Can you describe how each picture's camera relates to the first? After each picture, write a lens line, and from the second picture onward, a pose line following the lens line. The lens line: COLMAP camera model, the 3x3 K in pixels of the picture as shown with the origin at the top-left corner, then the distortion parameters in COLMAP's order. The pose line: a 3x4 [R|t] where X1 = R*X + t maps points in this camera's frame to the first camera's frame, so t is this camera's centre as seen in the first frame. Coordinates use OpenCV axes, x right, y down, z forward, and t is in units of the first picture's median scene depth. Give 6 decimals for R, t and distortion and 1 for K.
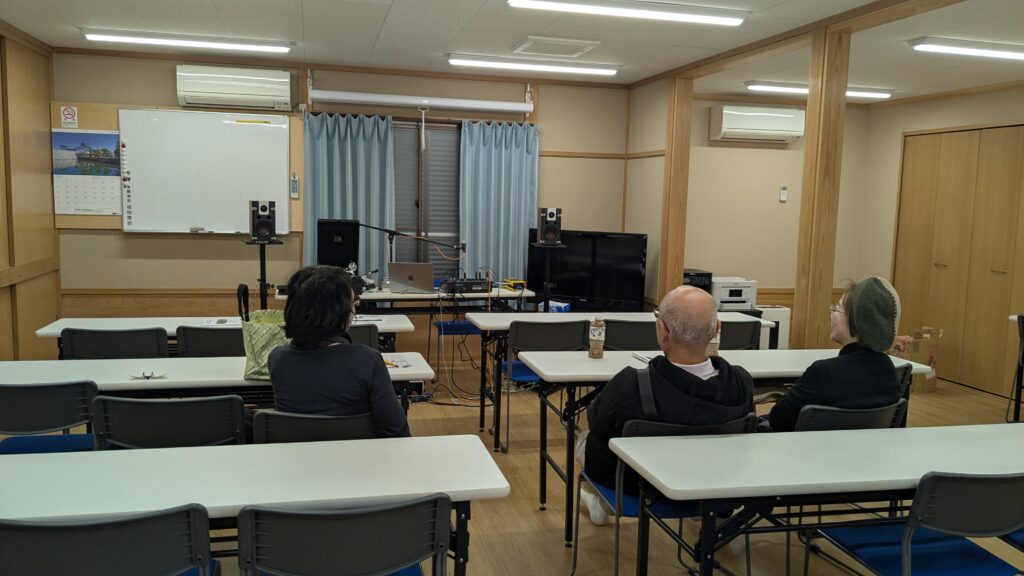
lens RADIAL K [[795.3, 0, 511.5], [0, 795.3, 291.9], [0, 0, 1]] dist [0.039914, -0.061604]
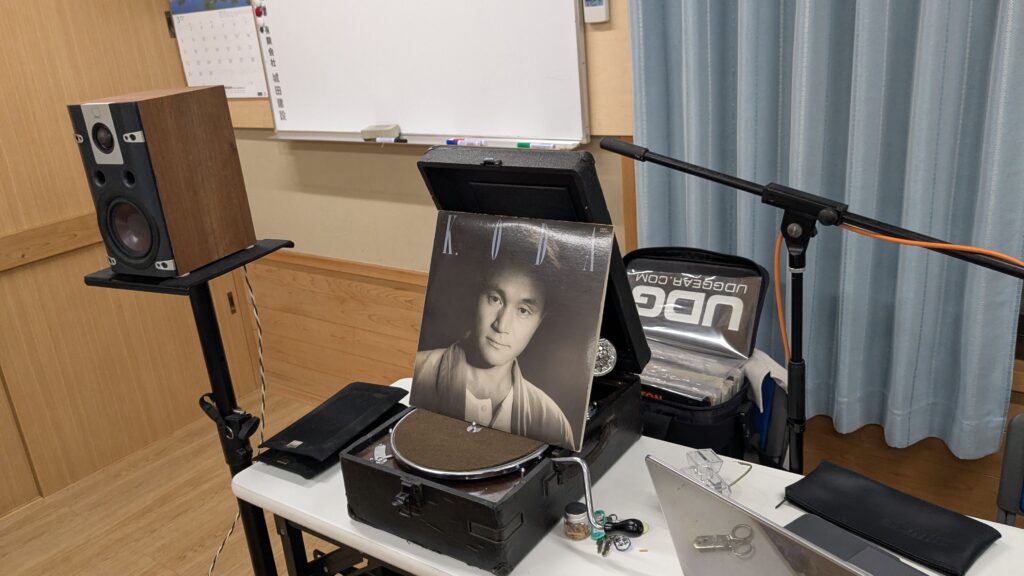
lens RADIAL K [[795.3, 0, 520.1], [0, 795.3, 288.3], [0, 0, 1]] dist [0.039914, -0.061604]
pose [[0.661989, 0.171817, -0.729554, -0.054924], [0.018325, 0.969369, 0.244923, -0.099041], [0.749289, -0.175506, 0.638563, 0.801028]]
